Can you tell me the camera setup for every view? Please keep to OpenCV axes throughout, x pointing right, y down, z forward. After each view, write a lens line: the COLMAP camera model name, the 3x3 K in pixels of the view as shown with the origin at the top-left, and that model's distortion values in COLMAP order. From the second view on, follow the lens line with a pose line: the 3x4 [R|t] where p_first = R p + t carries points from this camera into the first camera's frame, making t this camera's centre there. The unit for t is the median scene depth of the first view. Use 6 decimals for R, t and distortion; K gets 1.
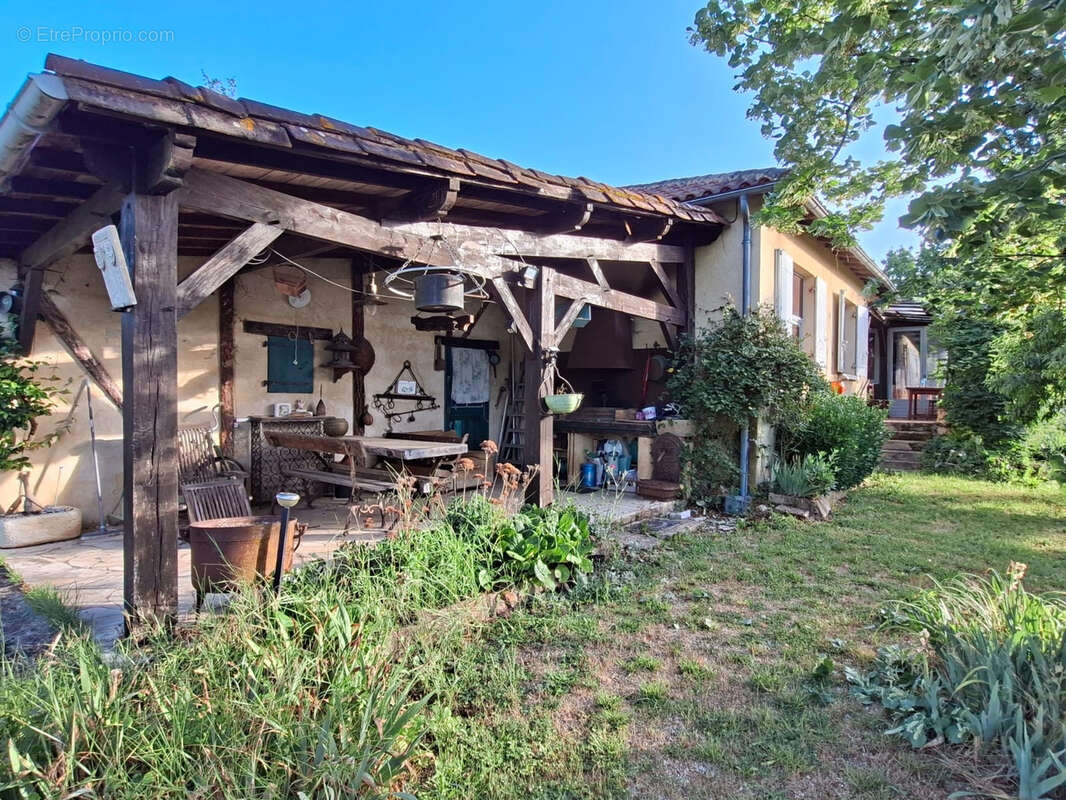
lens RADIAL K [[559.5, 0, 533.0], [0, 559.5, 400.0], [0, 0, 1]] dist [0.001230, 0.000223]
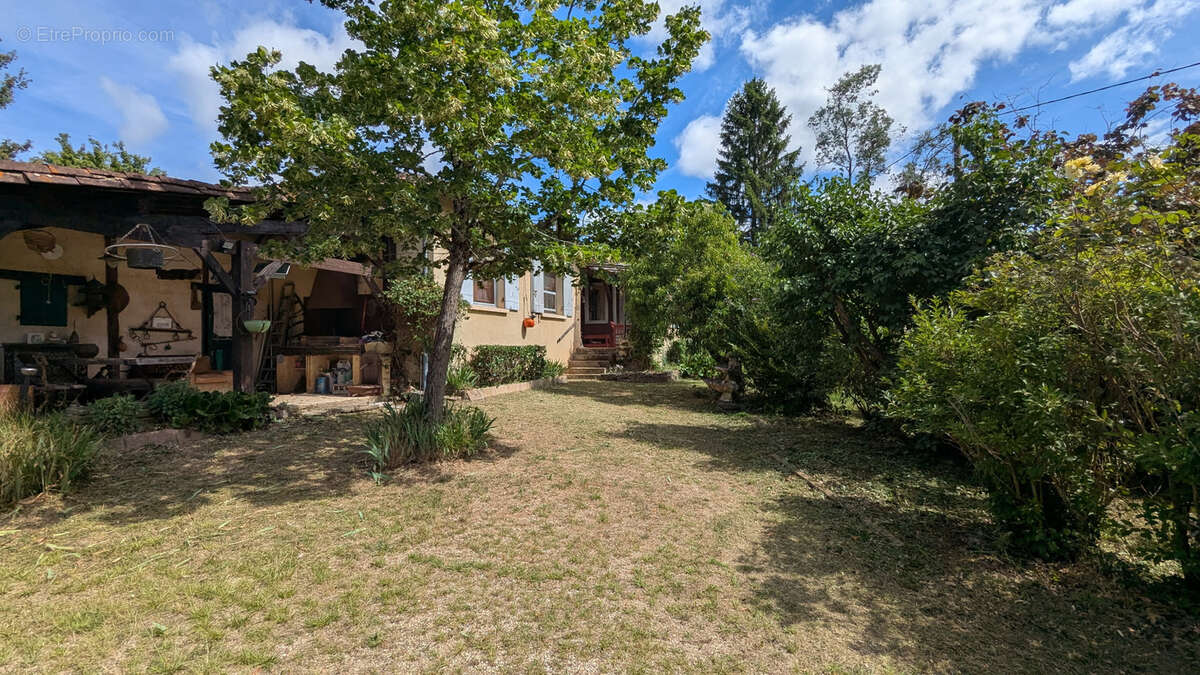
lens RADIAL K [[559.9, 0, 600.0], [0, 559.9, 337.5], [0, 0, 1]] dist [-0.000572, -0.000320]
pose [[0.939657, -0.018458, 0.341621, 0.293744], [0.025967, 0.999511, -0.017421, 0.063136], [-0.341132, 0.025240, 0.939676, -0.575217]]
